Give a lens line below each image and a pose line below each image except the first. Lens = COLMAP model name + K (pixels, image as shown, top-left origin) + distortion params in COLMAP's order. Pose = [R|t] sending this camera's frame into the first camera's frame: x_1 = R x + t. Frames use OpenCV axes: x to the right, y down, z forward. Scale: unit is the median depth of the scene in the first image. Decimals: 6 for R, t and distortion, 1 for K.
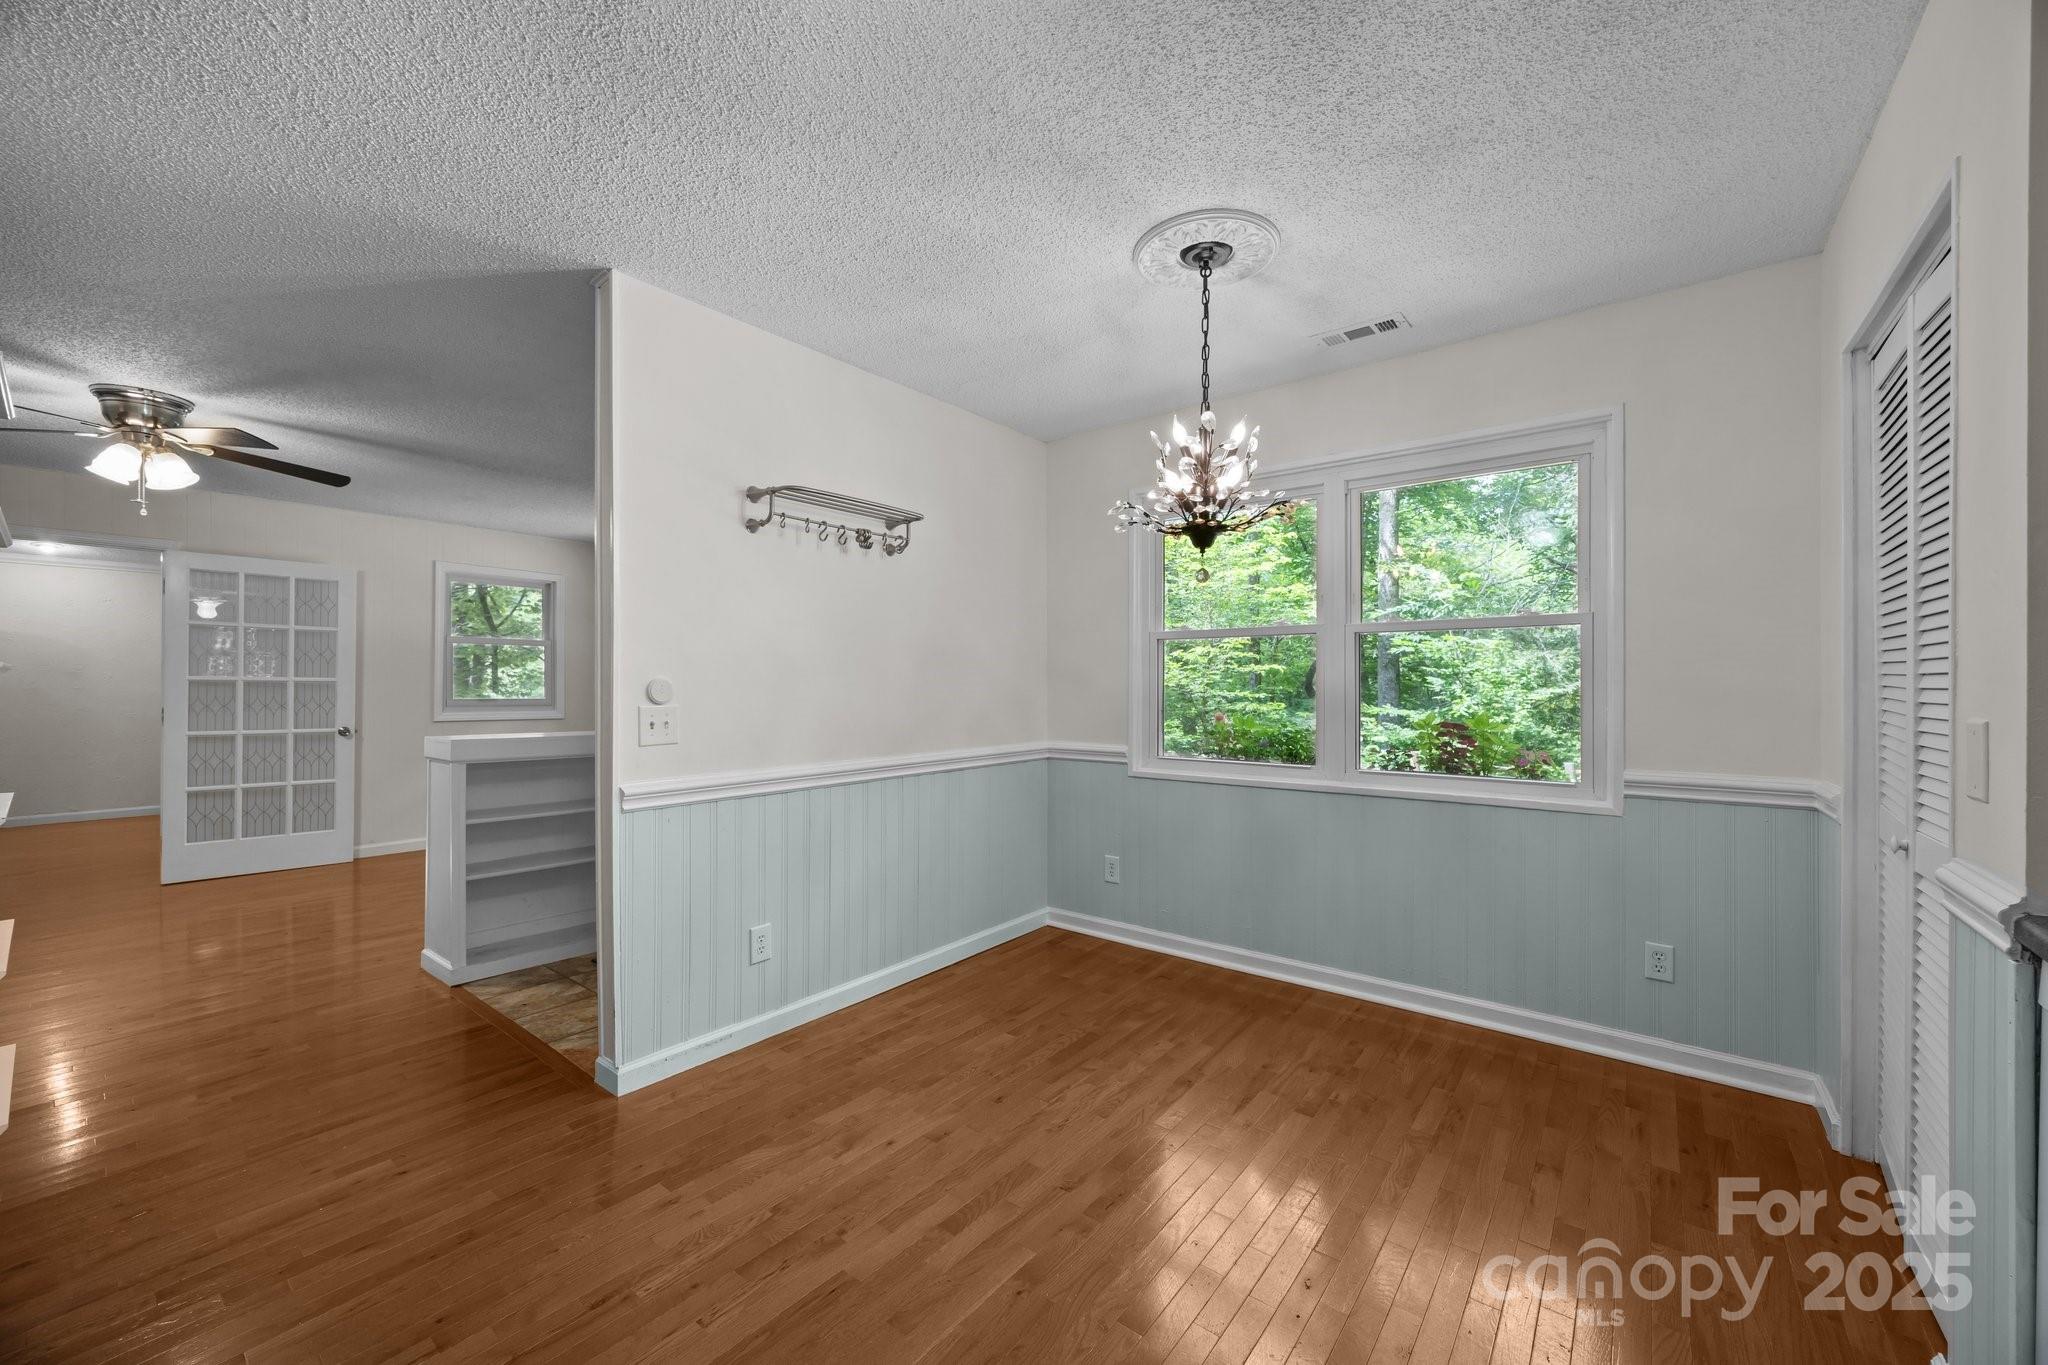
lens RADIAL K [[782.0, 0, 1025.8], [0, 782.0, 691.7], [0, 0, 1]] dist [0.000824, 0.000229]
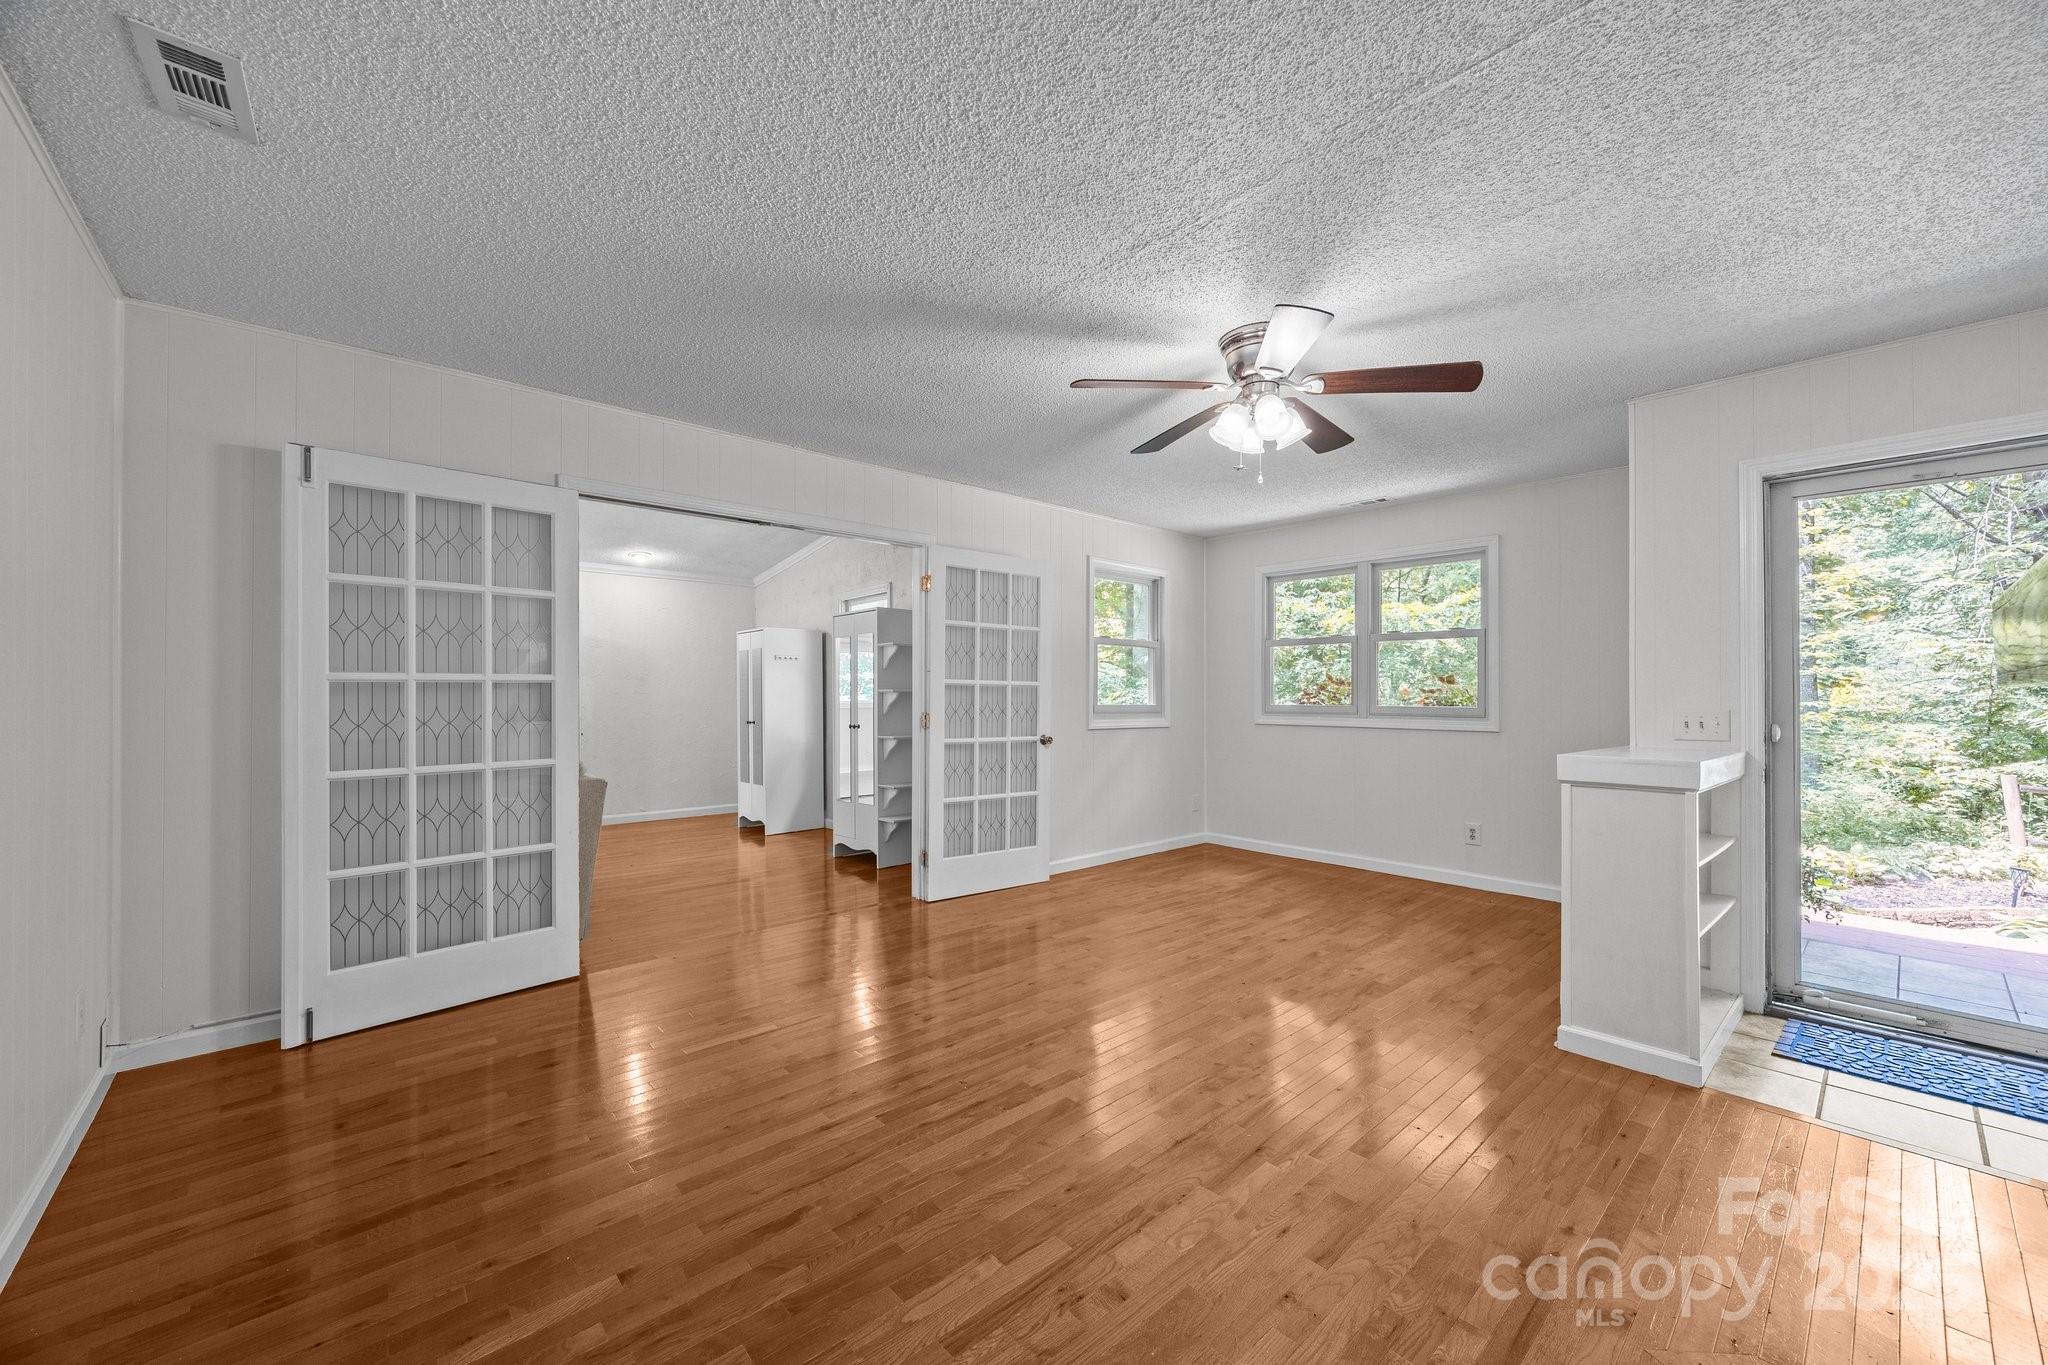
lens RADIAL K [[782.0, 0, 1025.8], [0, 782.0, 691.7], [0, 0, 1]] dist [0.000824, 0.000229]
pose [[0.986179, -0.002541, -0.165663, -0.753809], [0.001709, 0.999985, -0.005166, -0.001452], [0.165674, 0.004811, 0.986169, 0.083807]]
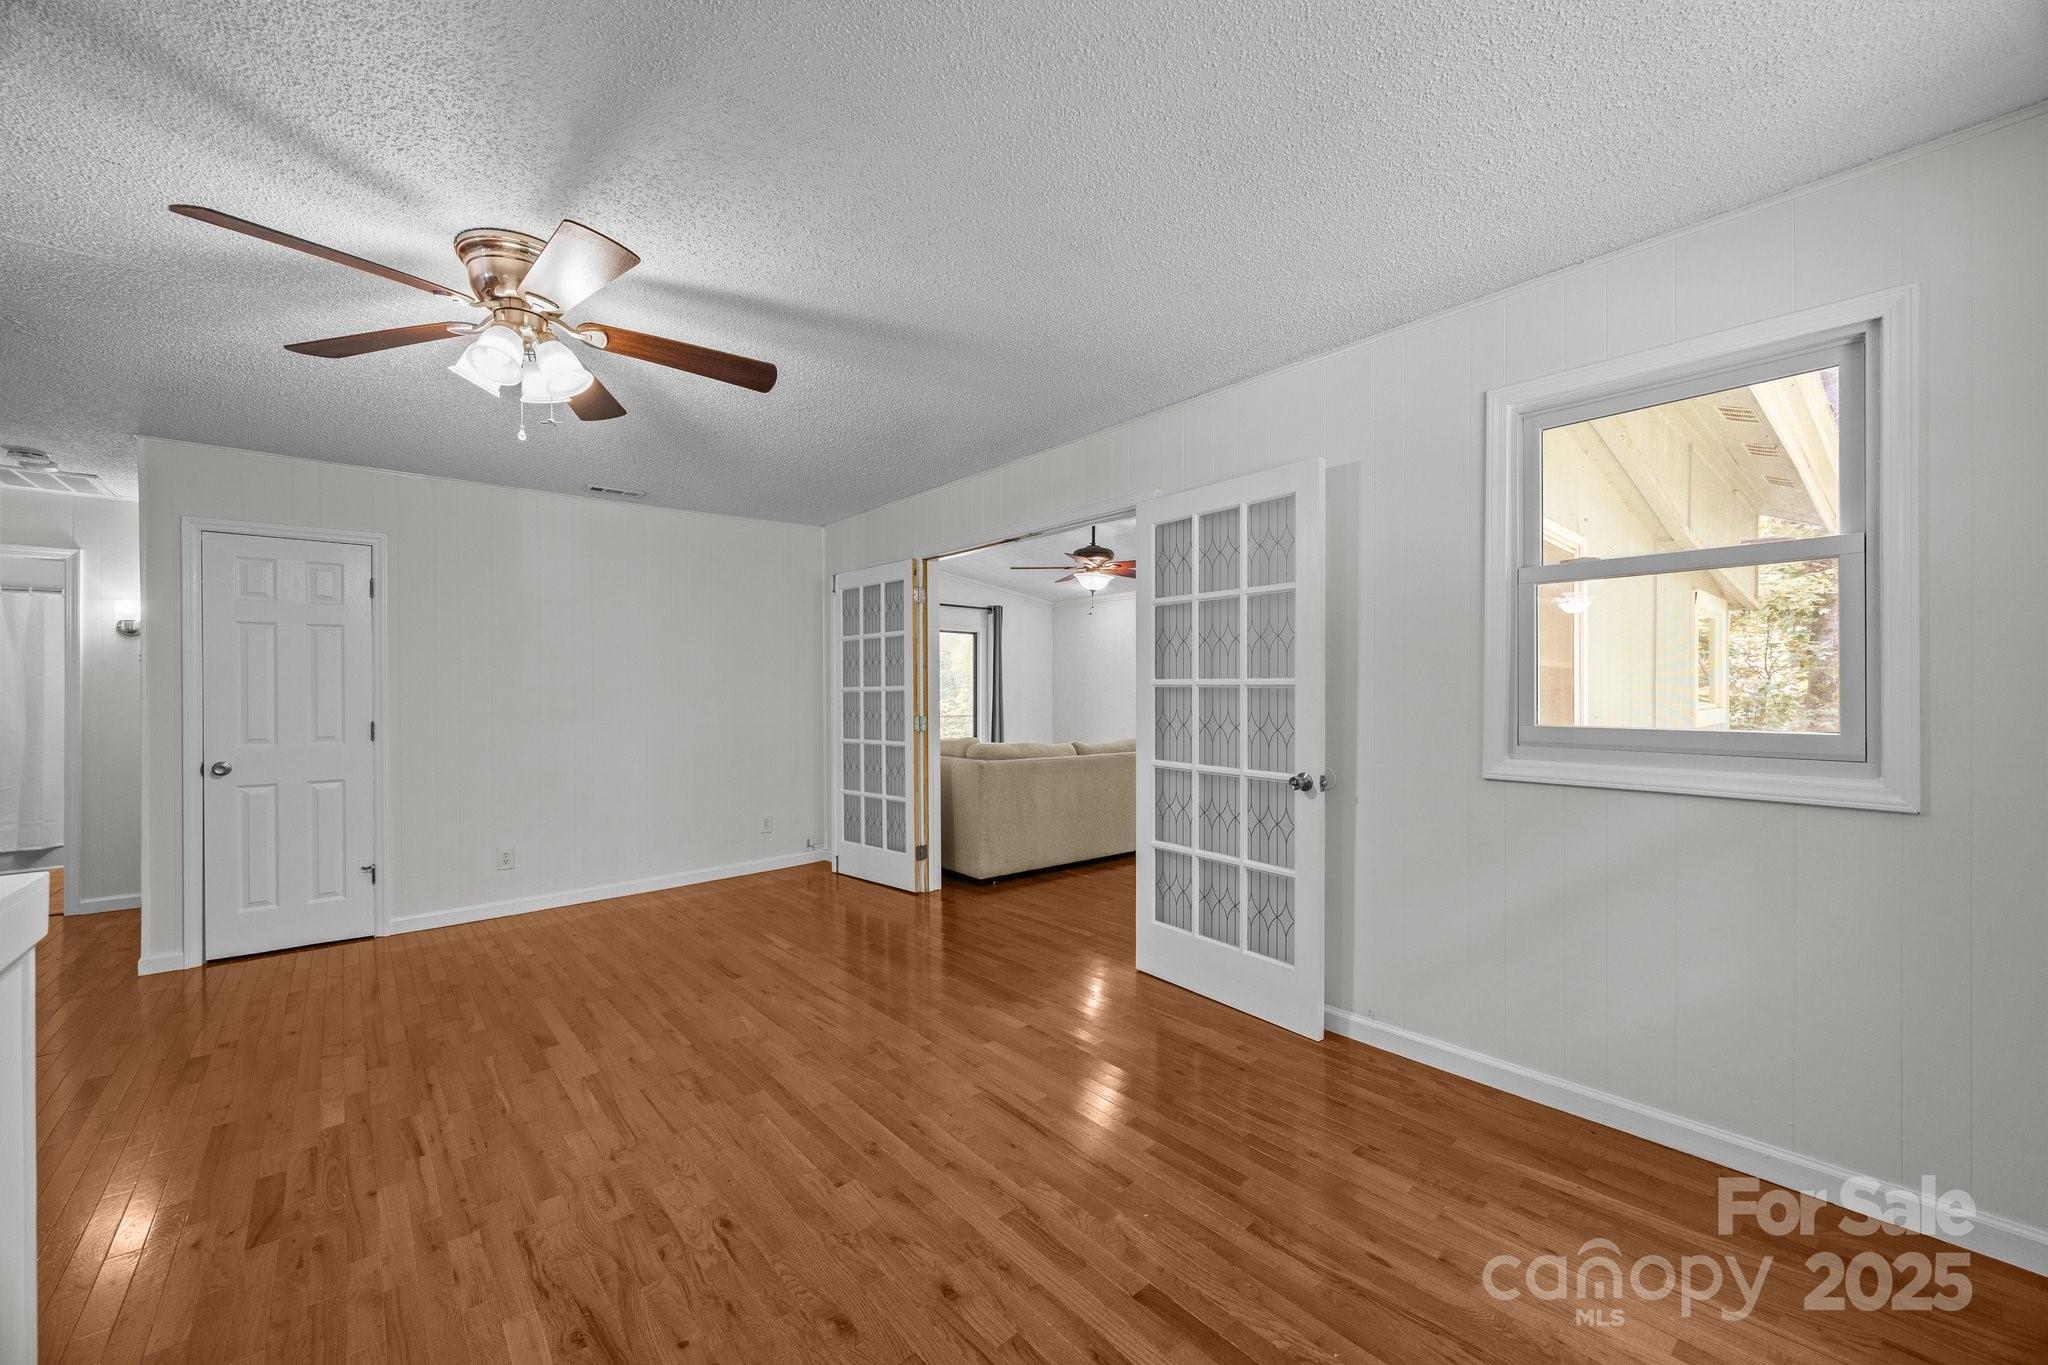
lens RADIAL K [[782.0, 0, 1025.8], [0, 782.0, 691.7], [0, 0, 1]] dist [0.000824, 0.000229]
pose [[-0.166474, -0.004348, -0.986036, -0.341491], [-0.001033, 0.999990, -0.004235, -0.005984], [0.986045, 0.000313, -0.166477, 0.922077]]
